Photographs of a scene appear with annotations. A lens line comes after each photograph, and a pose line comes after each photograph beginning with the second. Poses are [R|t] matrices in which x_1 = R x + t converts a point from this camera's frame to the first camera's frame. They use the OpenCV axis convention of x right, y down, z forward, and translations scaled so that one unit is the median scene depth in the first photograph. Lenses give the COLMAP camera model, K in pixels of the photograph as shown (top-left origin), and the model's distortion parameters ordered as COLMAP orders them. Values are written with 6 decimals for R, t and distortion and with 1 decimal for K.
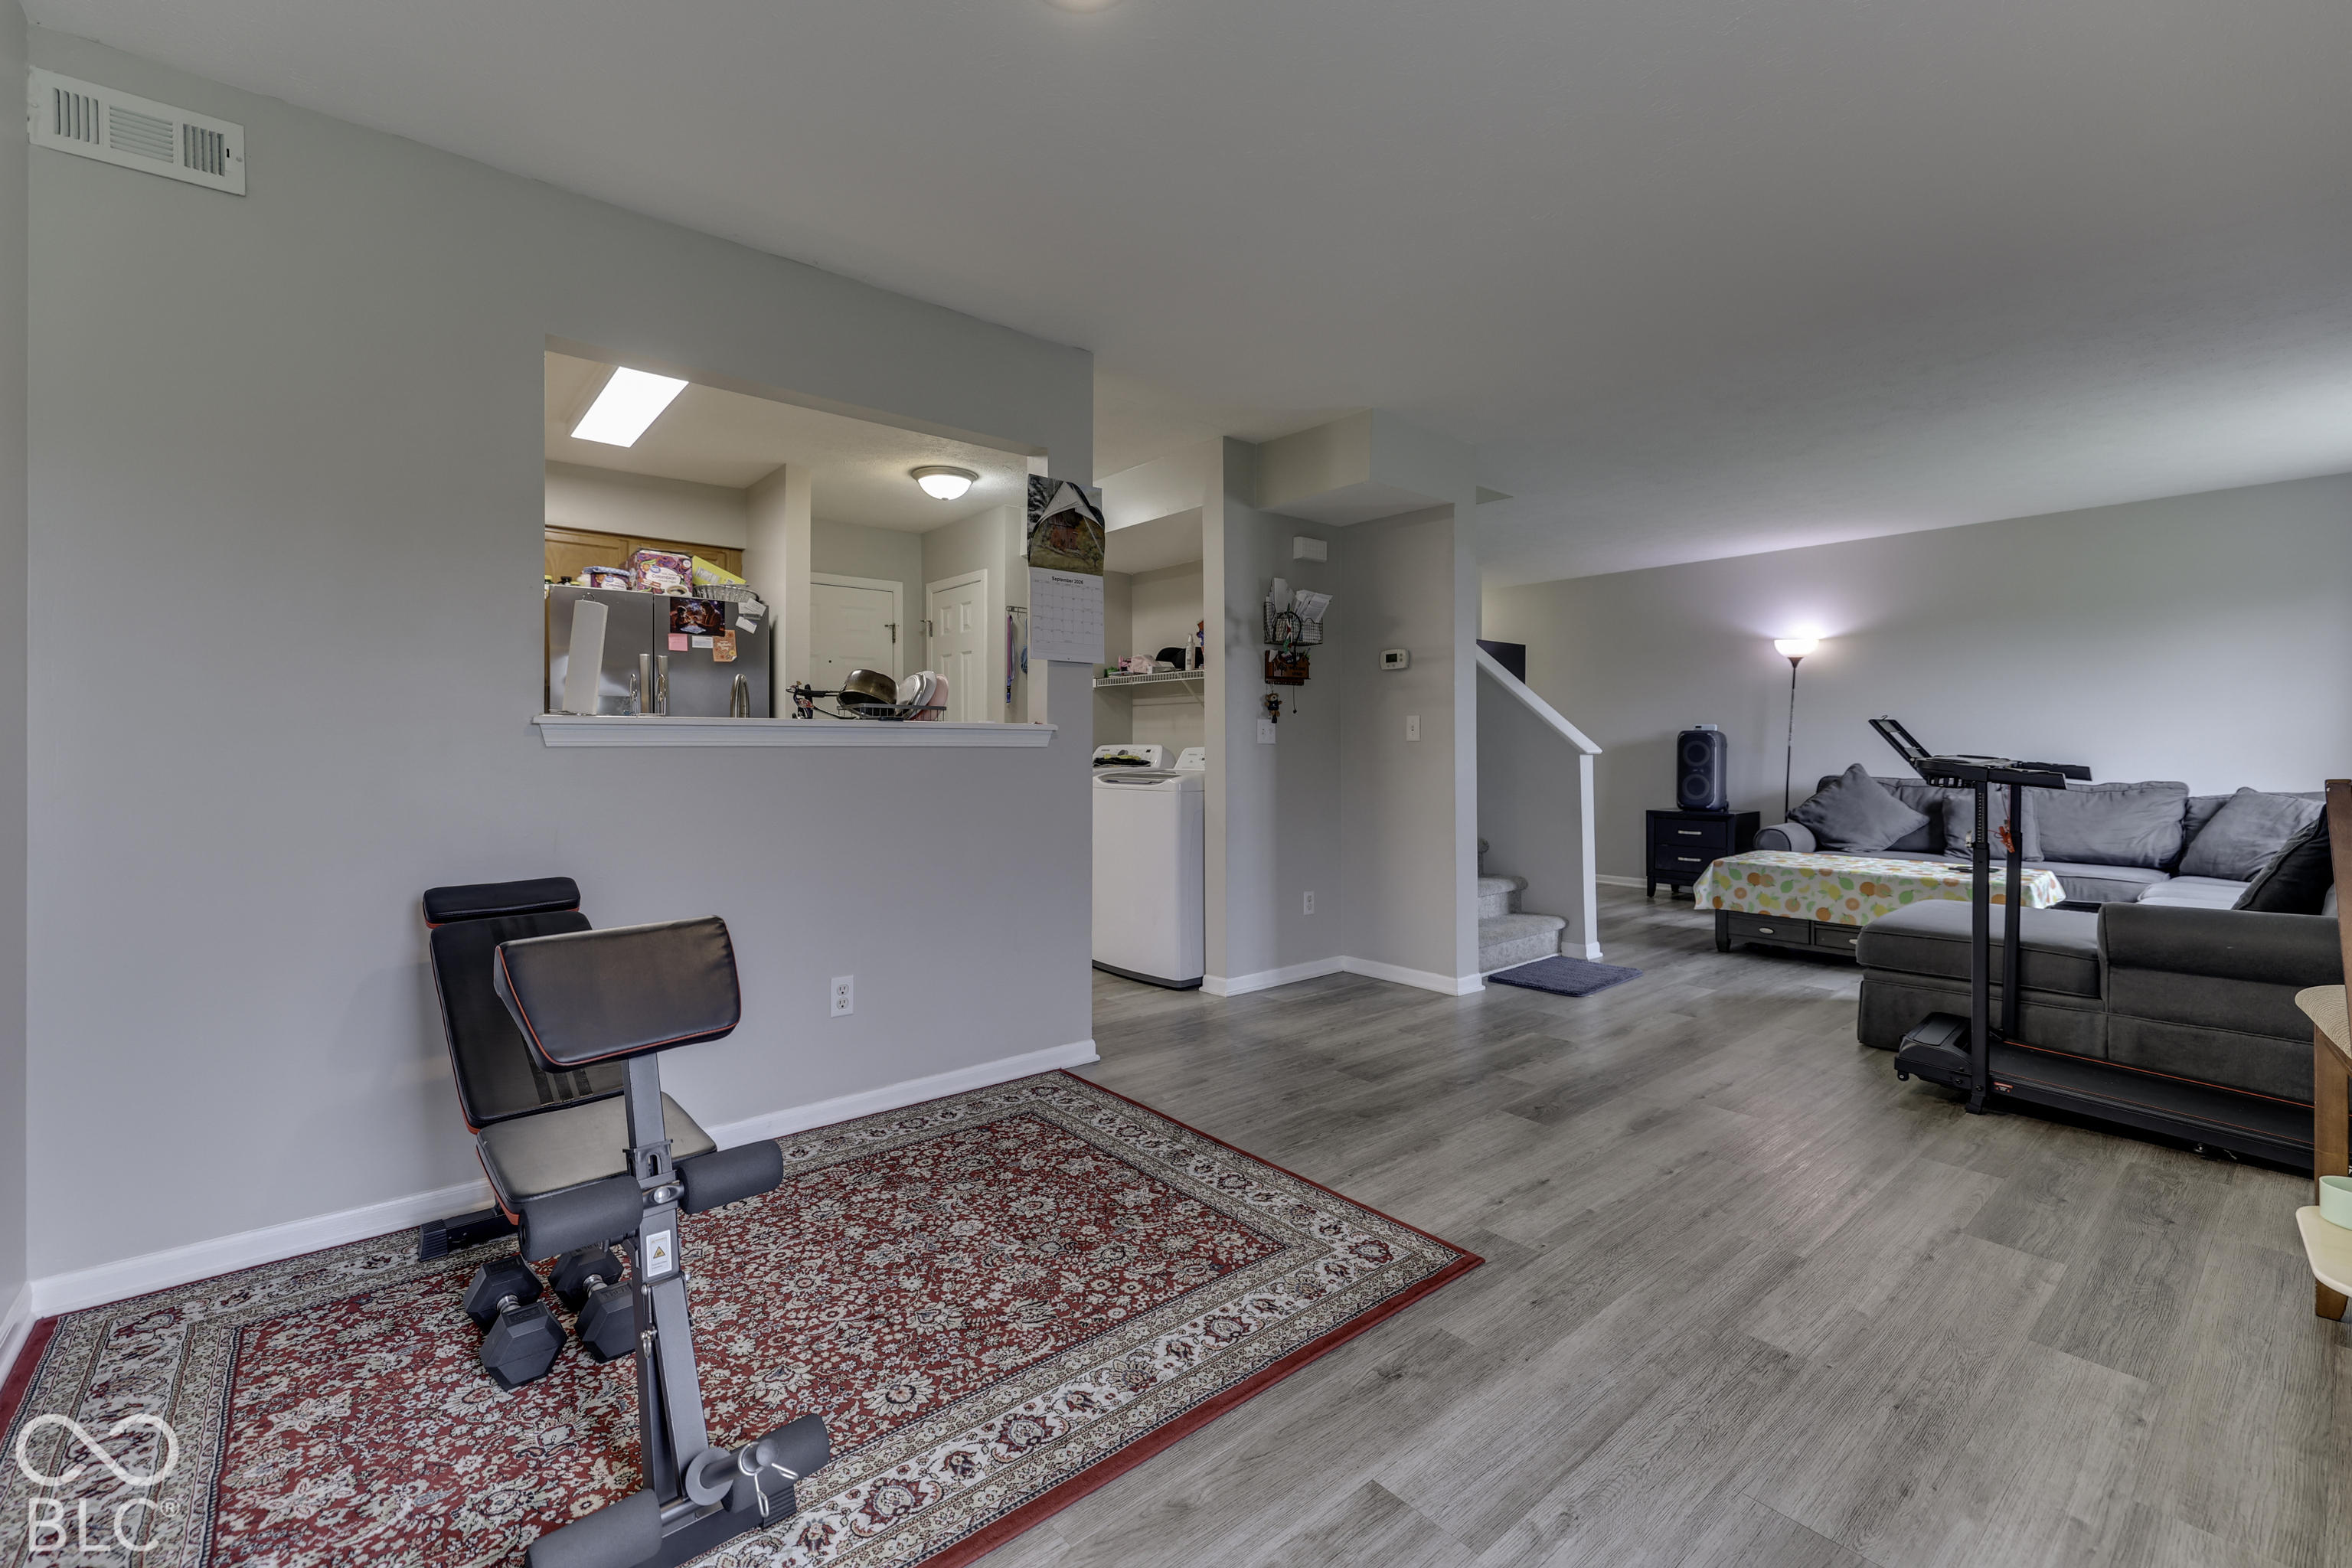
lens RADIAL K [[991.4, 0, 1159.1], [0, 991.4, 755.3], [0, 0, 1]] dist [0.004982, -0.001405]
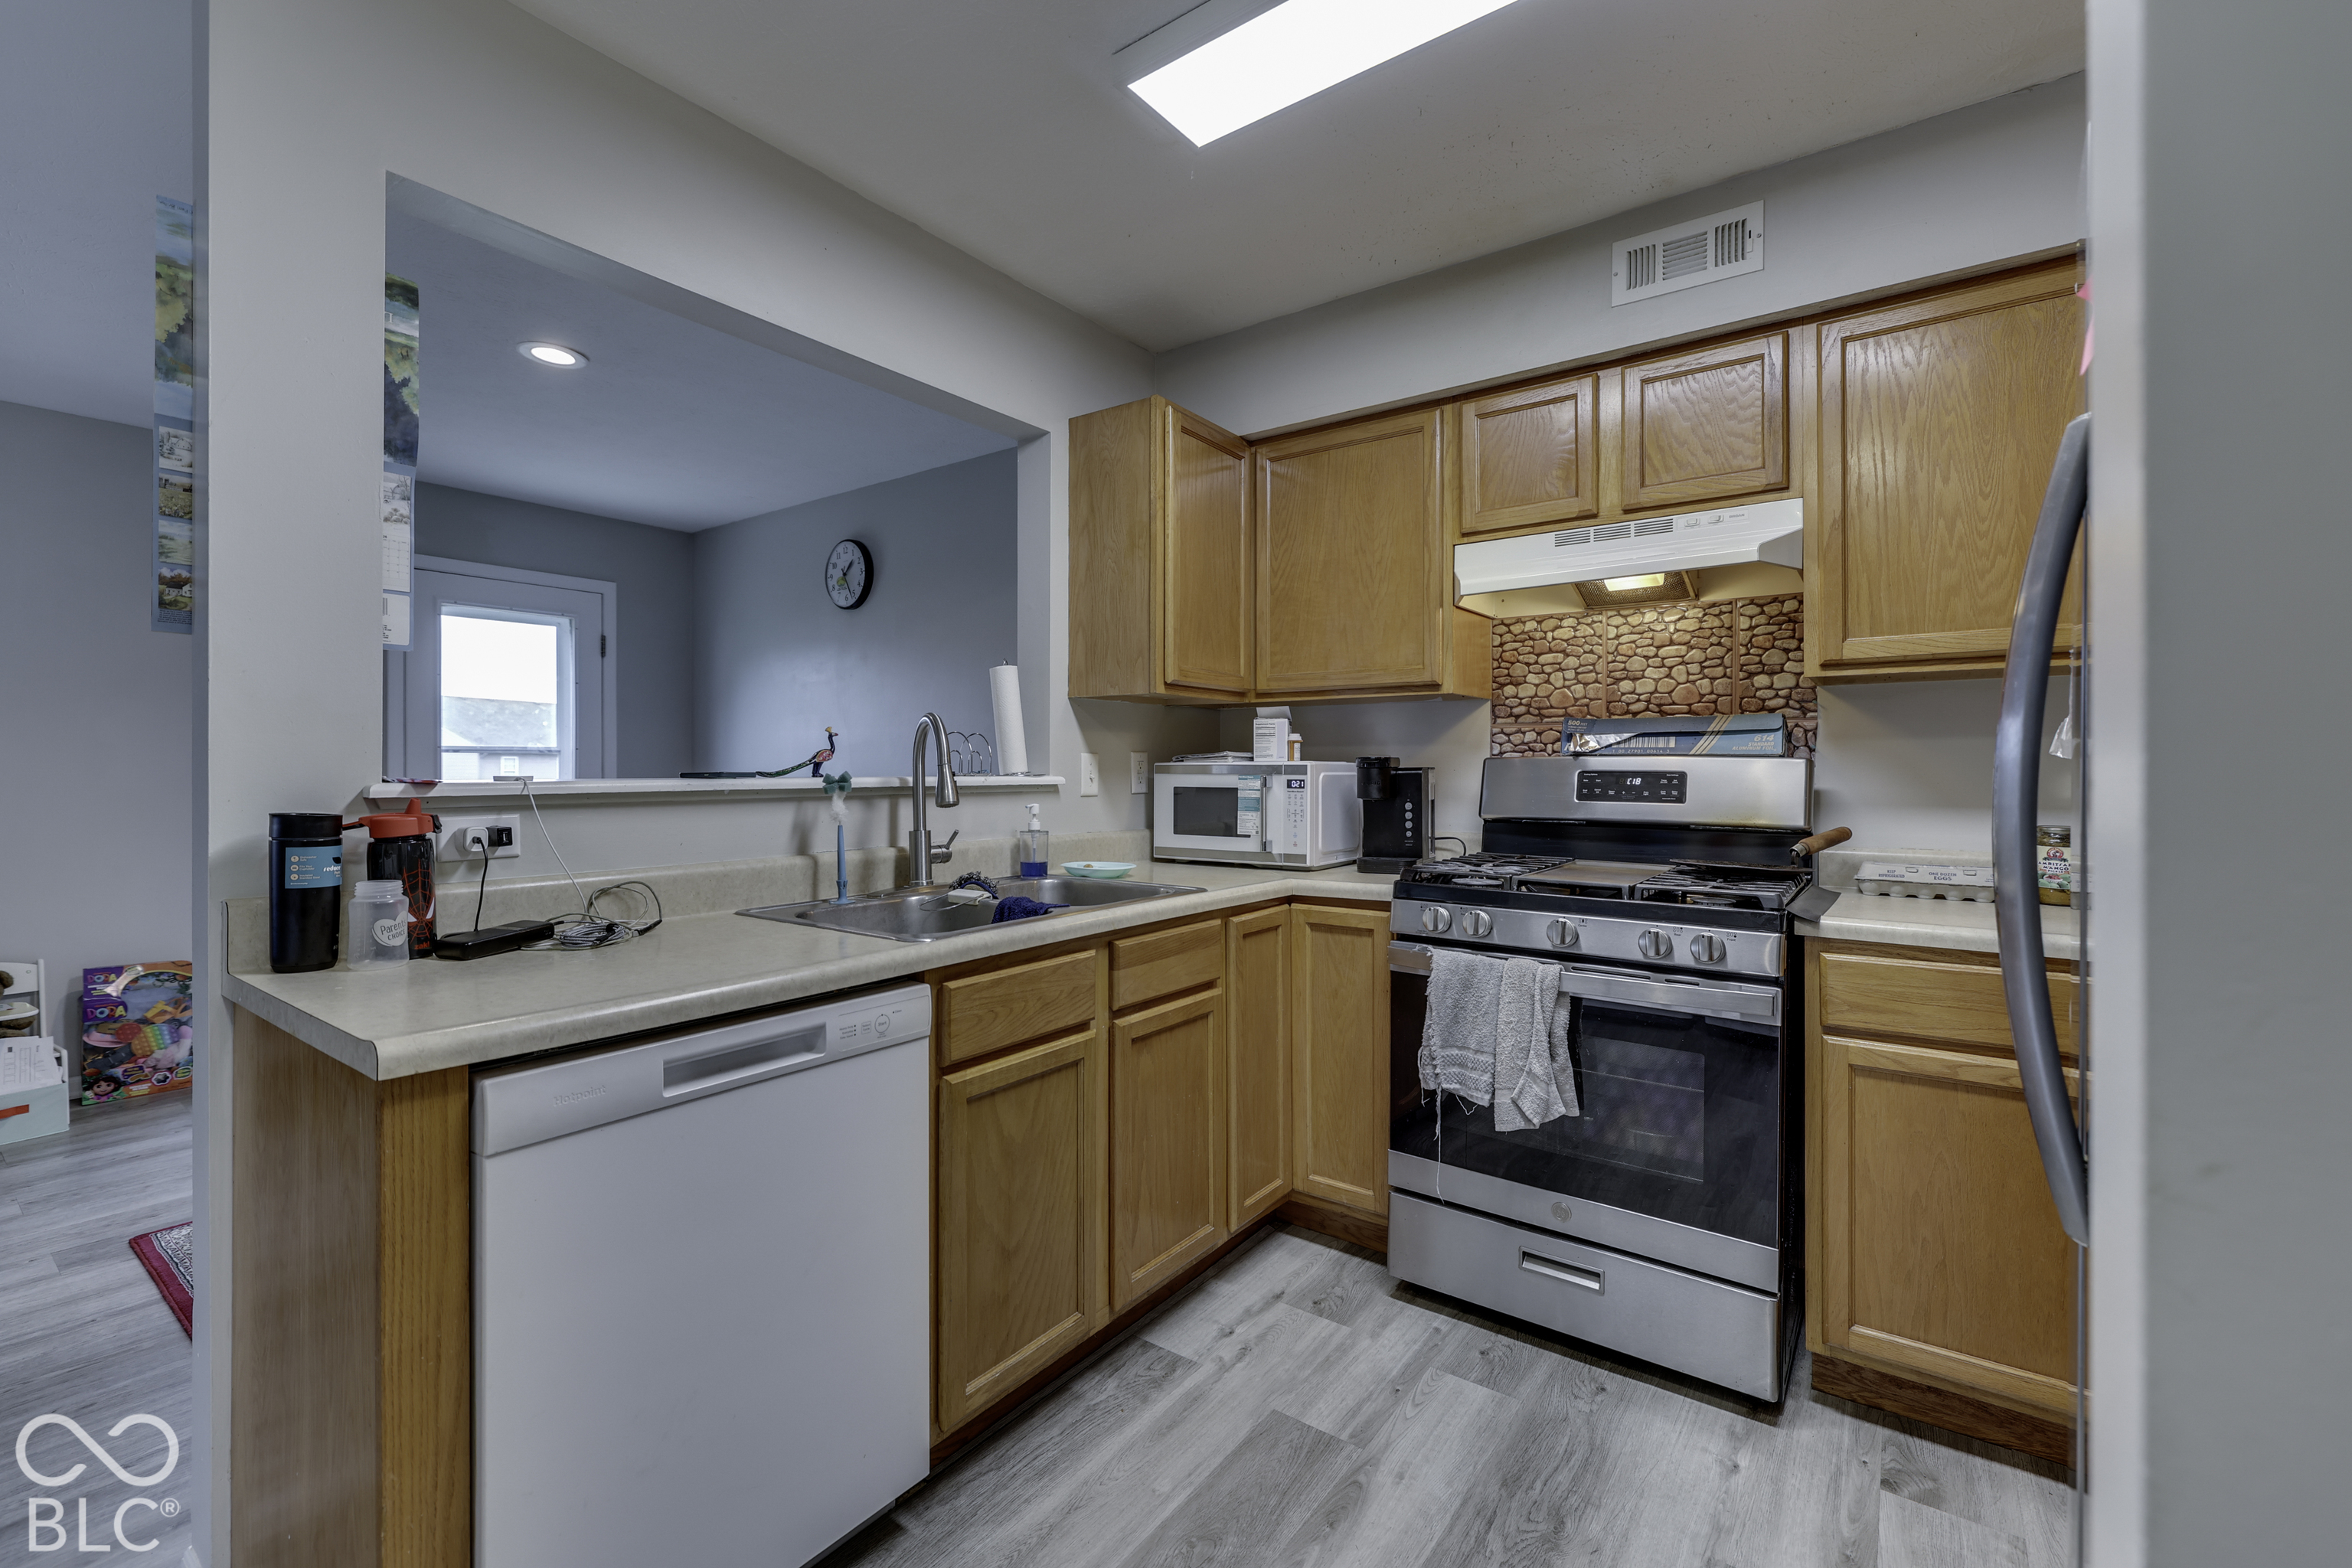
lens RADIAL K [[991.4, 0, 1188.7], [0, 991.4, 769.7], [0, 0, 1]] dist [0.004982, -0.001405]
pose [[-0.968316, 0.000446, -0.249728, -0.489525], [-0.002527, 0.999930, 0.011582, -0.057087], [0.249715, 0.011846, -0.968247, 2.006791]]
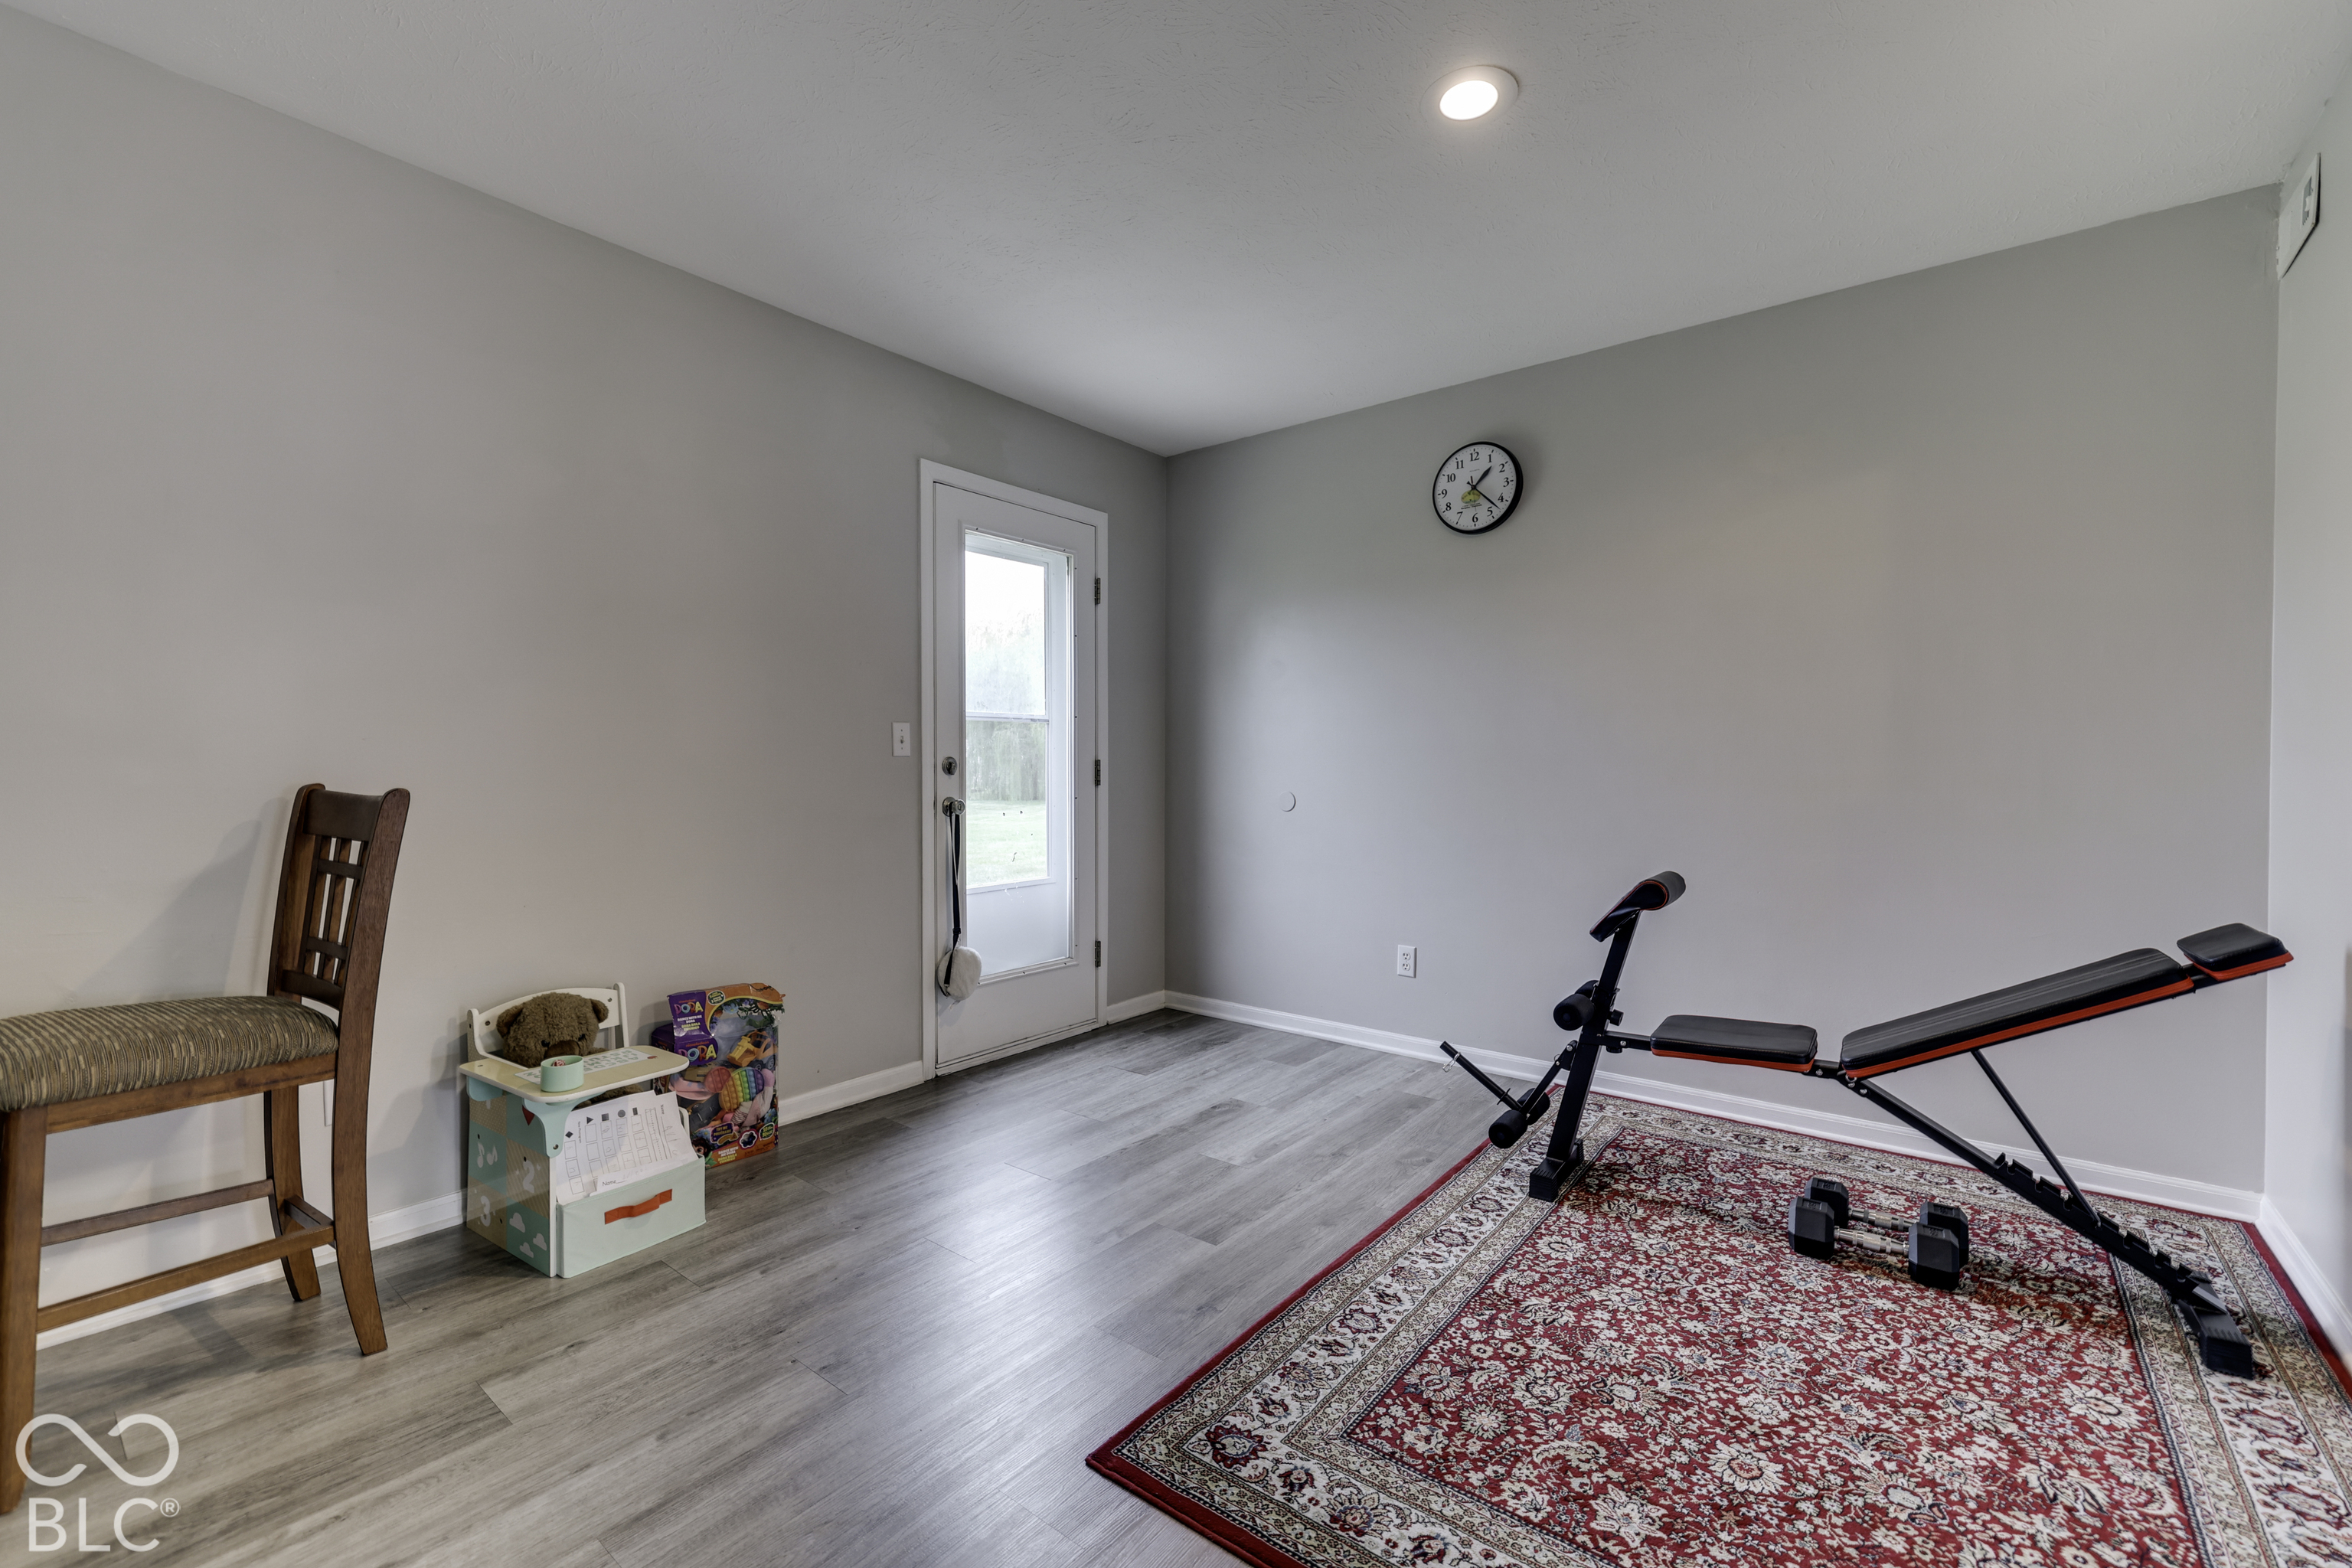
lens RADIAL K [[991.4, 0, 1165.2], [0, 991.4, 777.4], [0, 0, 1]] dist [0.004982, -0.001405]
pose [[-0.979205, -0.001310, -0.202867, 0.343025], [-0.005403, 0.999793, 0.019623, -0.009465], [0.202799, 0.020311, -0.979010, 1.405551]]
